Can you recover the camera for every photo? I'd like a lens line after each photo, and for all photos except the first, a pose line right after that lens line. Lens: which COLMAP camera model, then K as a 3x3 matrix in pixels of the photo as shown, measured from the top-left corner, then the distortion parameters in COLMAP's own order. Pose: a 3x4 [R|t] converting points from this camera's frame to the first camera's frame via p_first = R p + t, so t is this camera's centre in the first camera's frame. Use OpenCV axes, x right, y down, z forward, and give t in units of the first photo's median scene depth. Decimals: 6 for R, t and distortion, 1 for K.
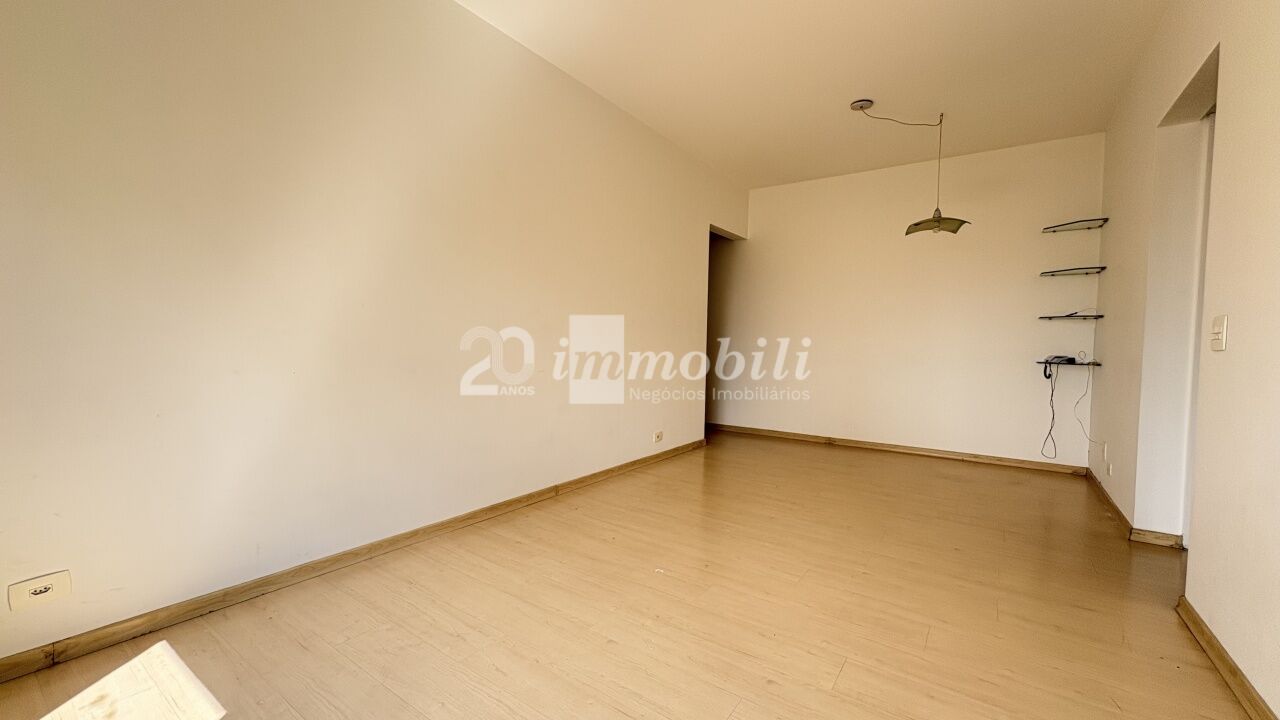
lens RADIAL K [[509.7, 0, 638.9], [0, 509.7, 363.3], [0, 0, 1]] dist [0.001379, -0.013541]
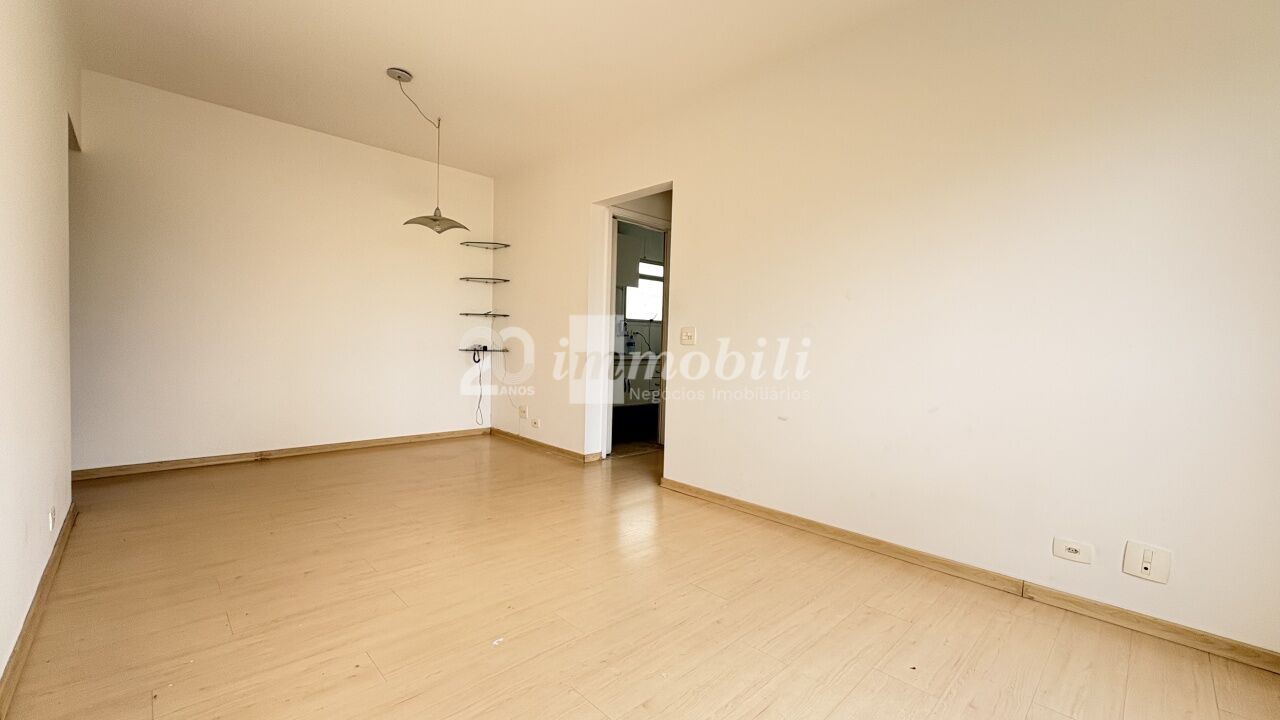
lens RADIAL K [[509.7, 0, 638.9], [0, 509.7, 363.3], [0, 0, 1]] dist [0.001379, -0.013541]
pose [[0.177331, -0.050154, 0.982873, -0.393833], [0.018525, 0.998694, 0.047619, -0.023339], [-0.983977, 0.009763, 0.178028, 0.400085]]
